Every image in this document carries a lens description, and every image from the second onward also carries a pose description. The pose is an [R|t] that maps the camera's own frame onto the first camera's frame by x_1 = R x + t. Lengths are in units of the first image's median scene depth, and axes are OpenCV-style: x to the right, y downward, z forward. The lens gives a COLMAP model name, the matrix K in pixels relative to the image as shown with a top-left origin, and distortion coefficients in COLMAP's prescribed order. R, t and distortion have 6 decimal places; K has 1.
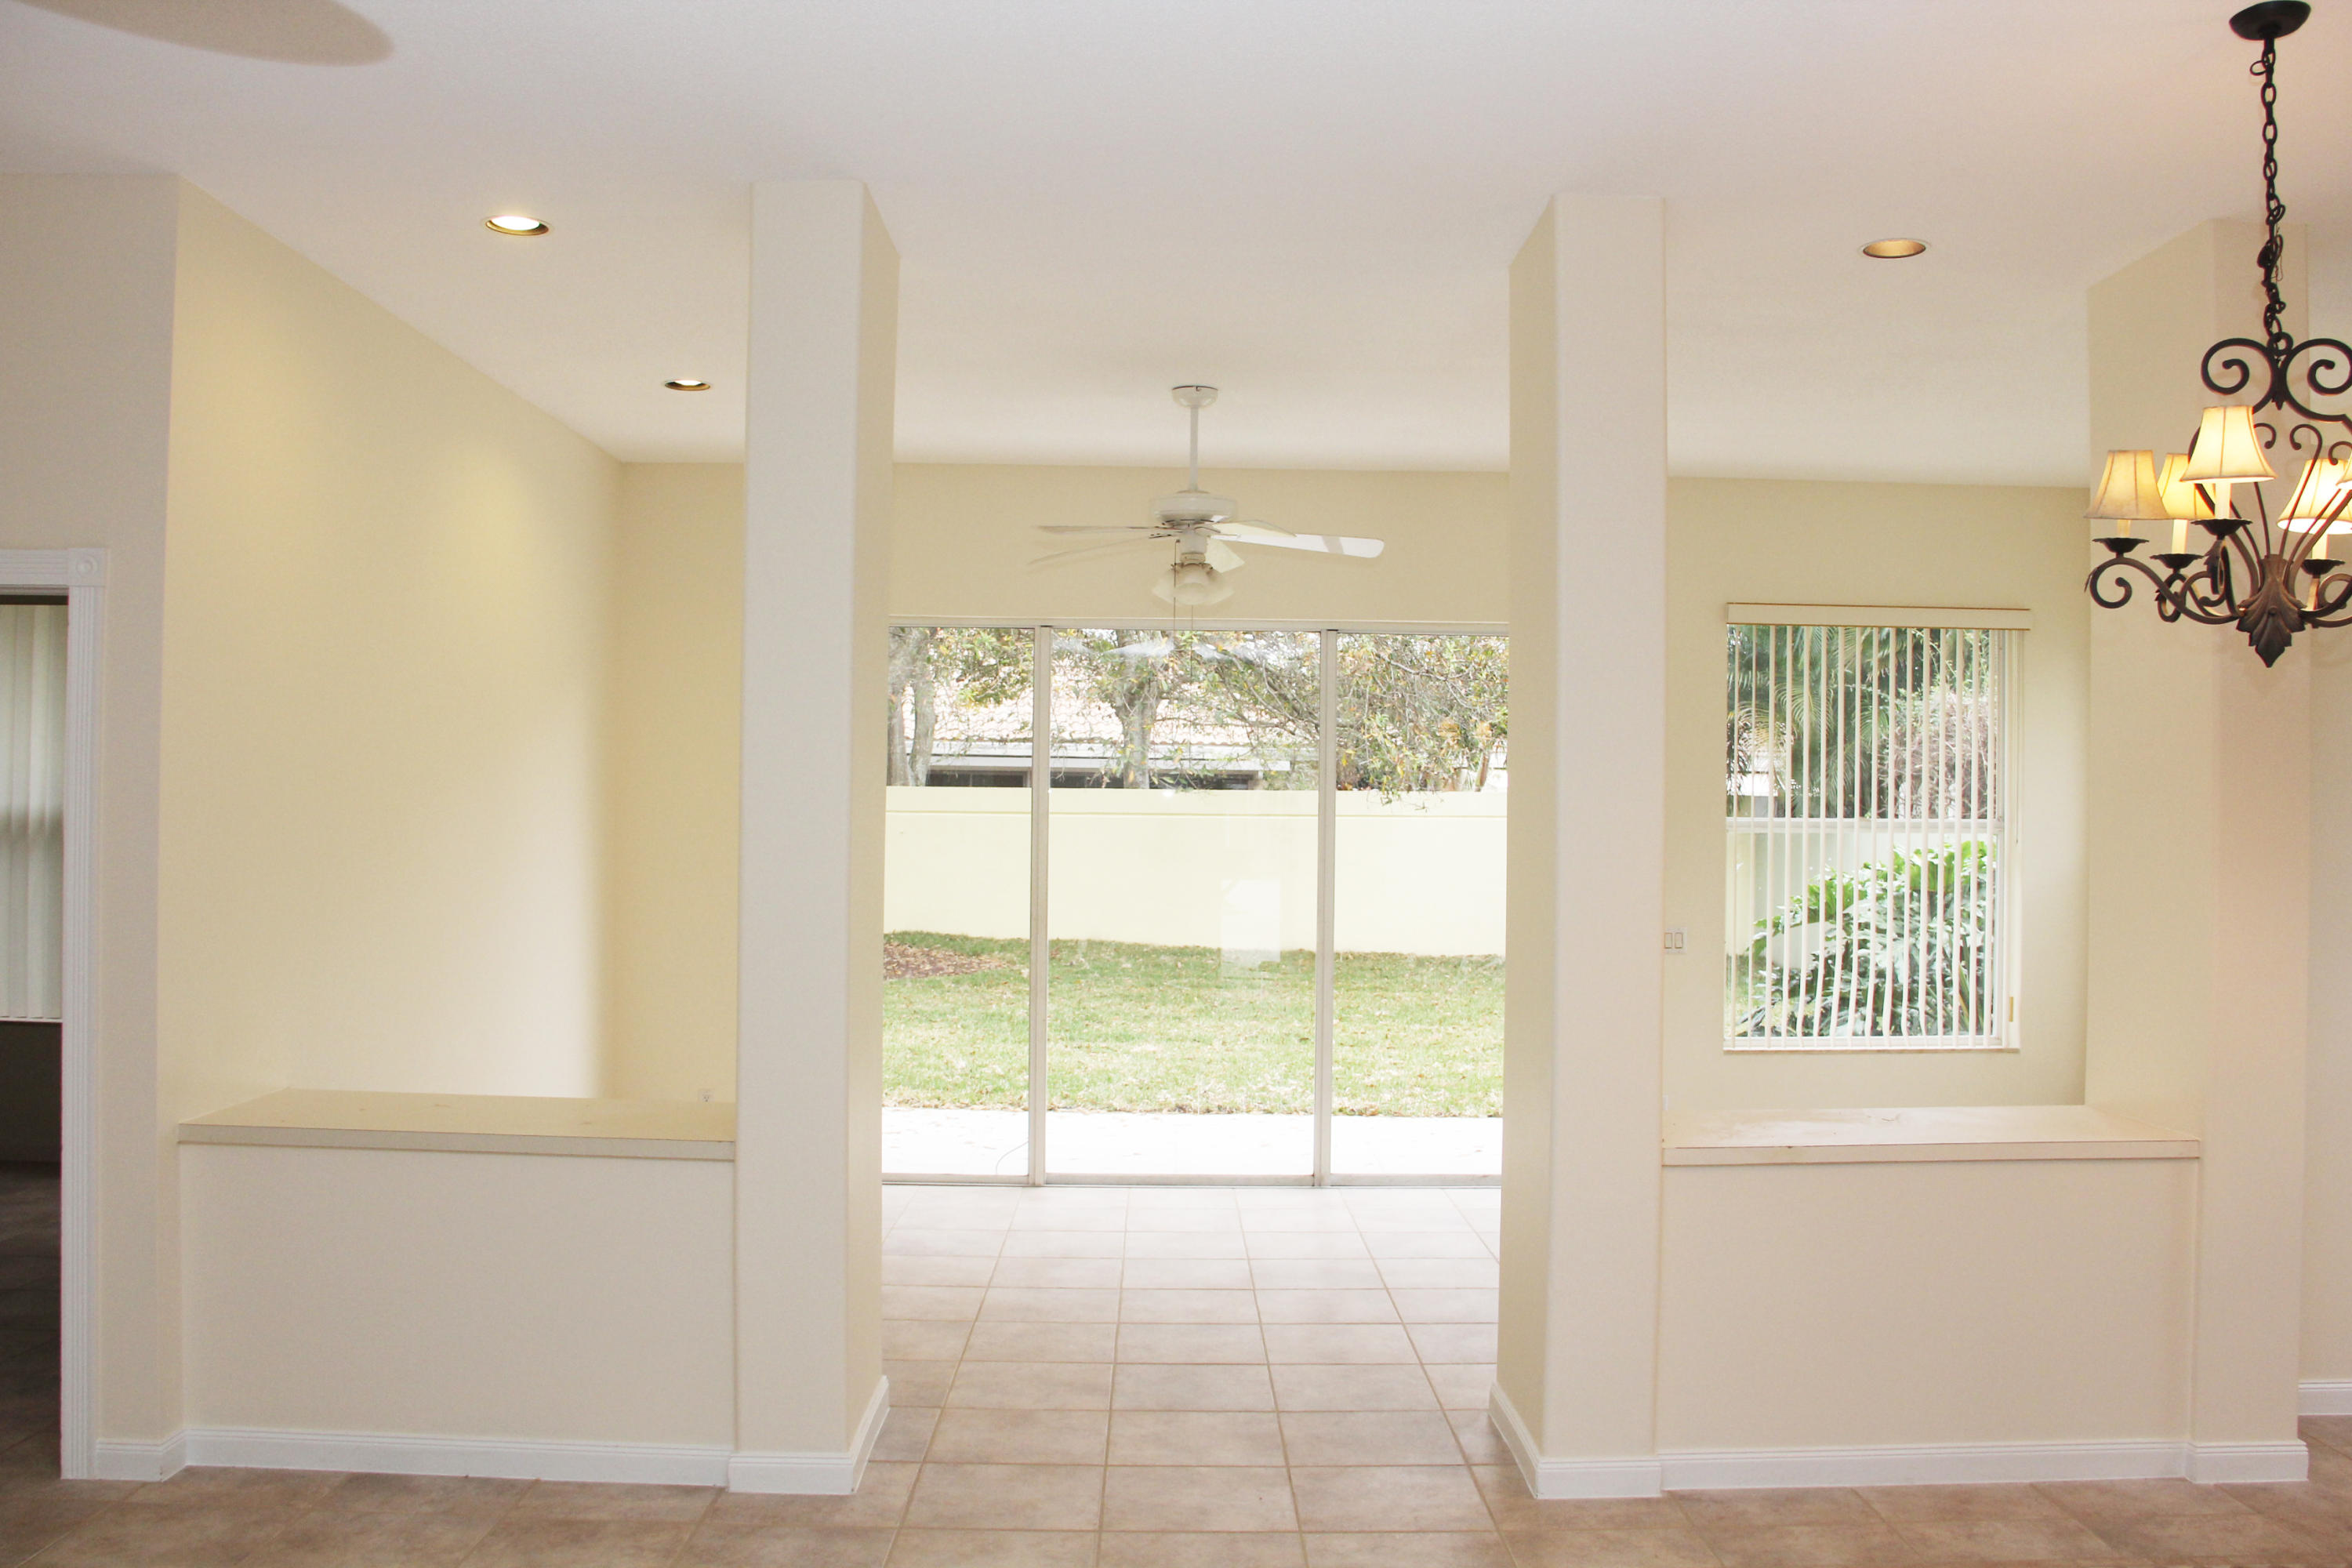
lens RADIAL K [[1931.2, 0, 1189.8], [0, 1931.2, 782.3], [0, 0, 1]] dist [-0.178341, 0.119690]
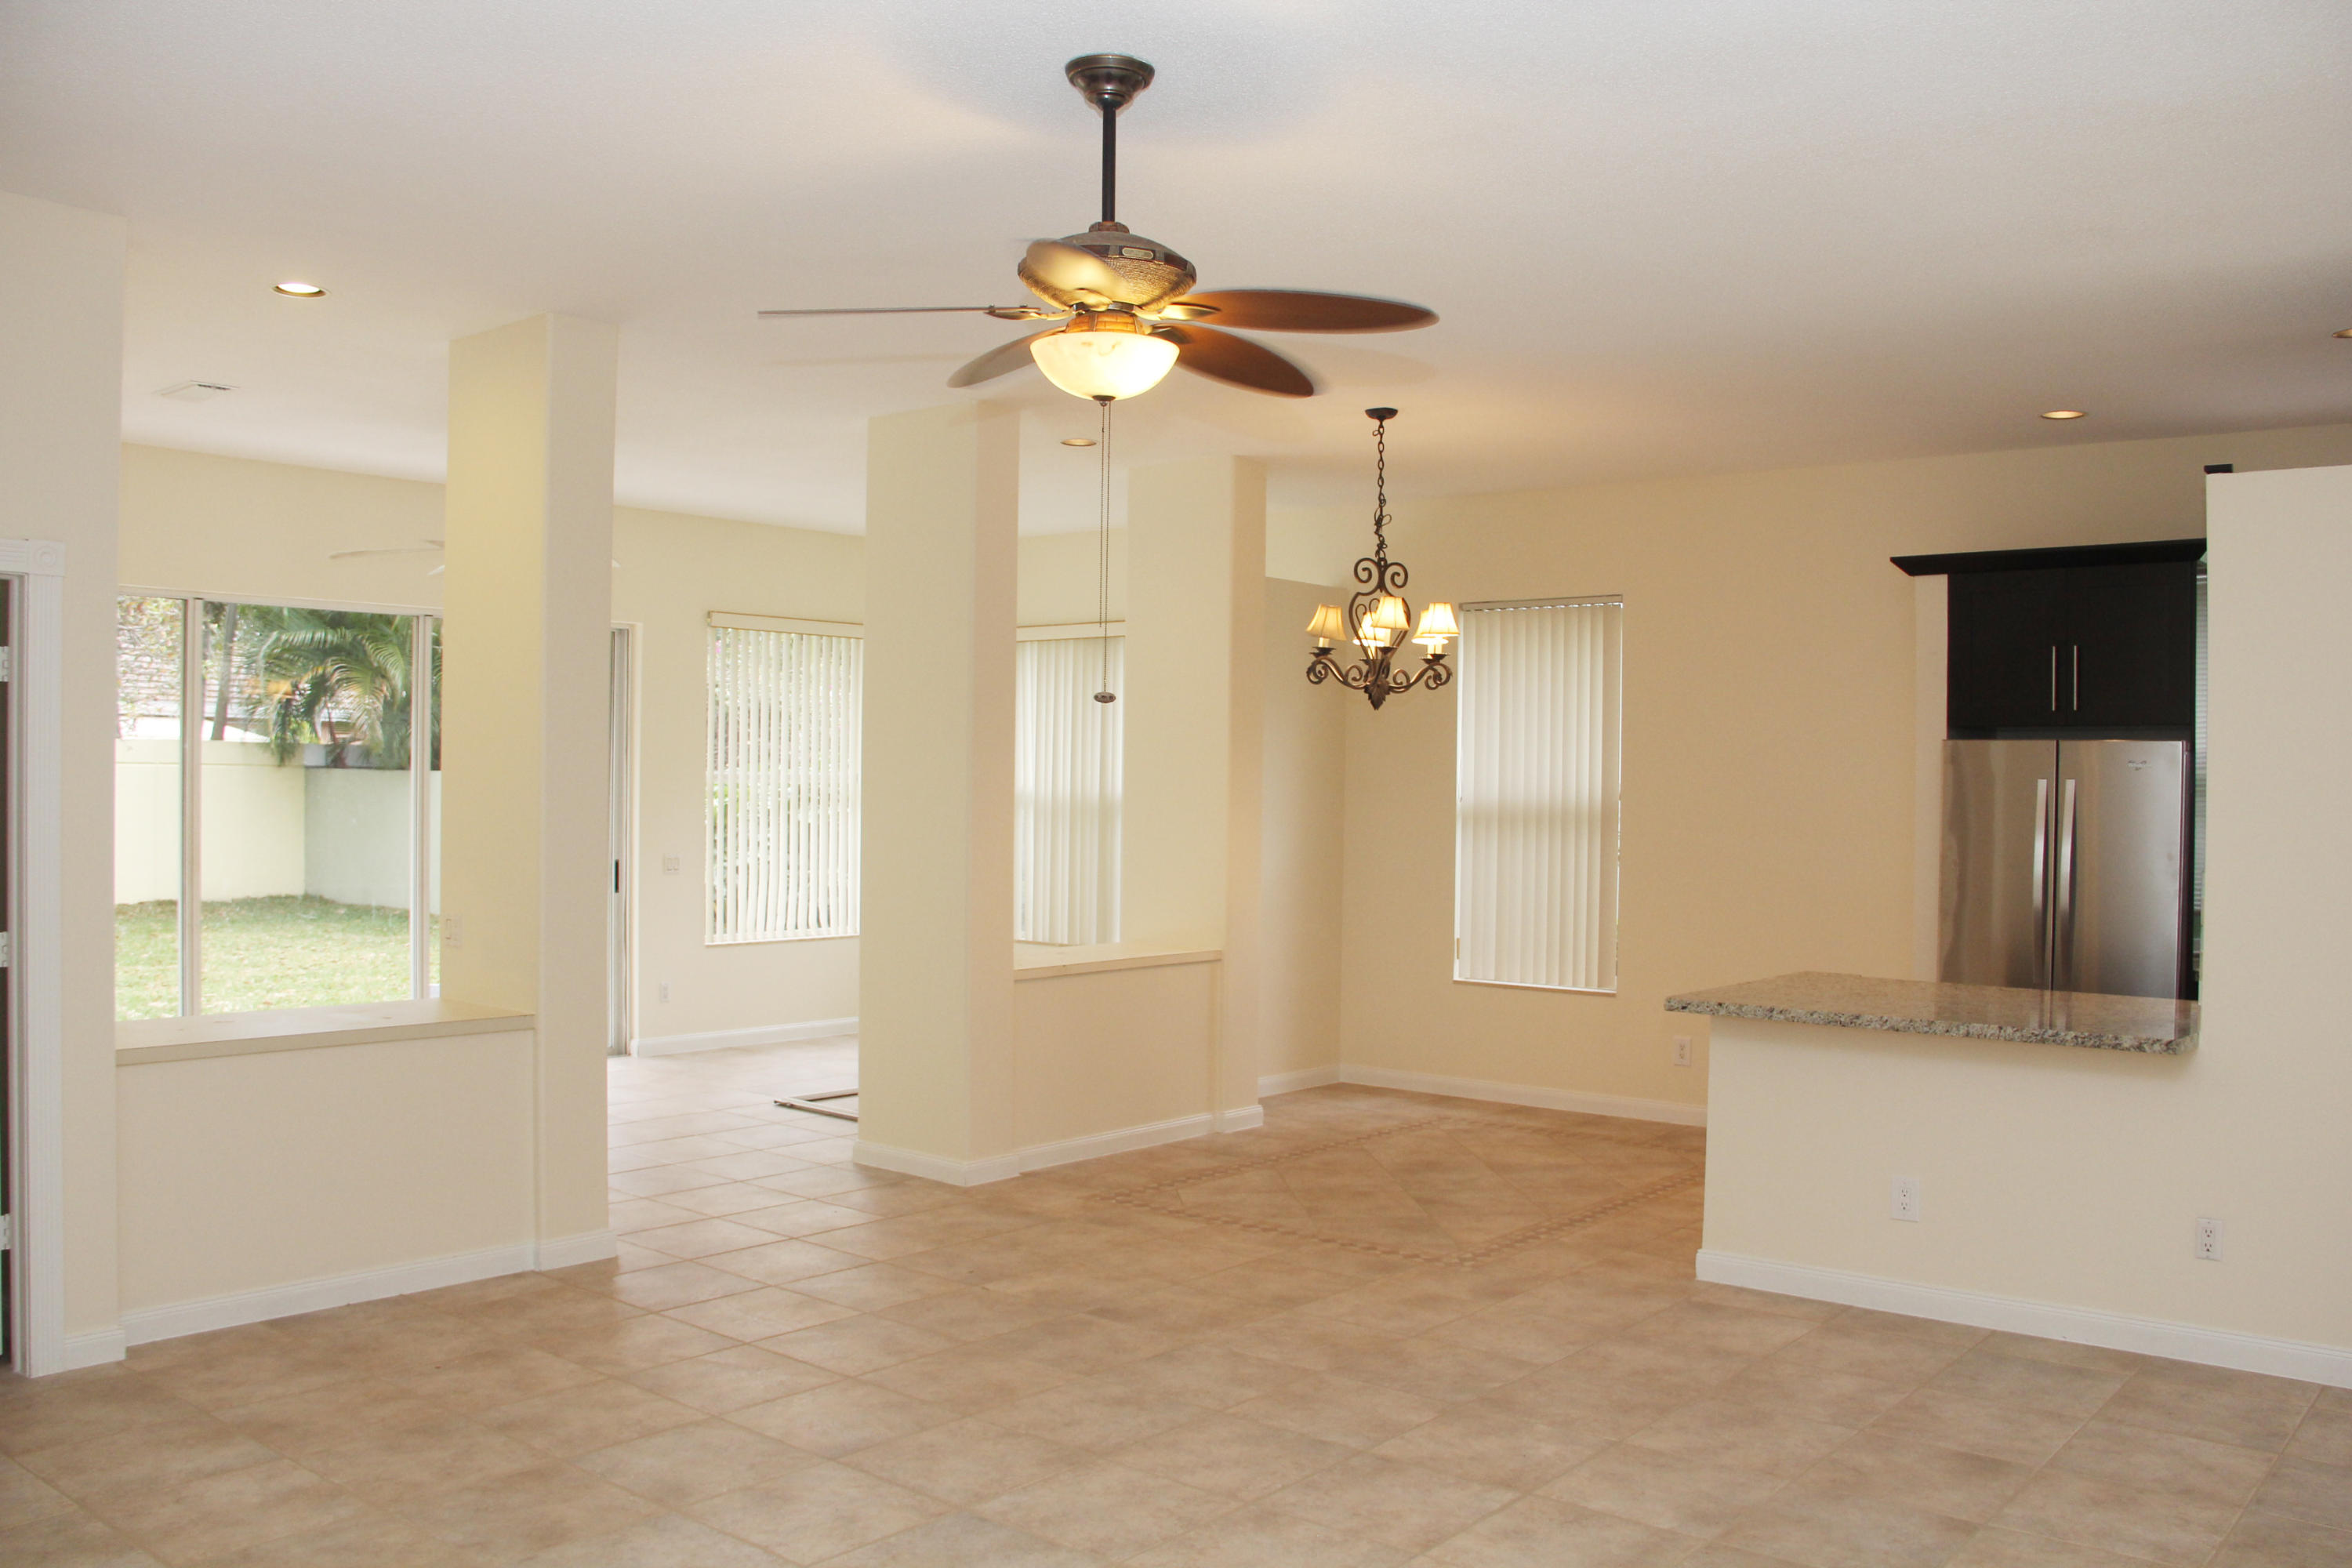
lens RADIAL K [[1931.2, 0, 1177.0], [0, 1931.2, 791.1], [0, 0, 1]] dist [-0.178341, 0.119690]
pose [[0.646505, -0.005748, 0.762888, -1.002791], [-0.016436, 0.999635, 0.021460, -0.008594], [-0.762733, -0.026413, 0.646174, -0.234210]]
